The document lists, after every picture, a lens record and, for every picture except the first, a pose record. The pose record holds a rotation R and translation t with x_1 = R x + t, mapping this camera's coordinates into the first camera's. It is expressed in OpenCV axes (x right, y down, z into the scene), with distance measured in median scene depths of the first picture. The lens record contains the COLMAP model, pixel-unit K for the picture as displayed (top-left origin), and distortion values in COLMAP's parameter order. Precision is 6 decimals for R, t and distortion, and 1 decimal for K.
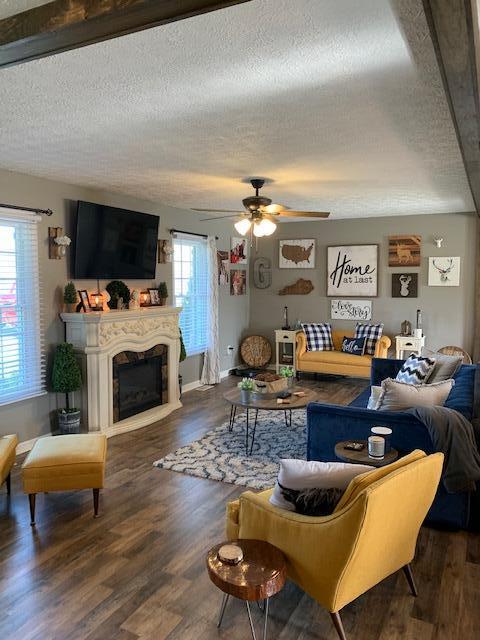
lens RADIAL K [[489.6, 0, 238.5], [0, 489.6, 316.9], [0, 0, 1]] dist [0.031208, -0.011870]
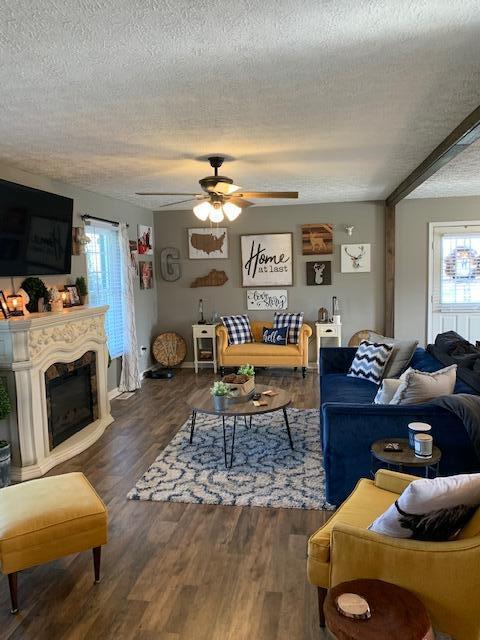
lens RADIAL K [[489.6, 0, 238.5], [0, 489.6, 316.9], [0, 0, 1]] dist [0.031208, -0.011870]
pose [[0.950411, -0.057489, 0.305638, -0.169731], [0.052265, 0.998314, 0.025254, -0.010681], [-0.306575, -0.008027, 0.951813, 0.115417]]
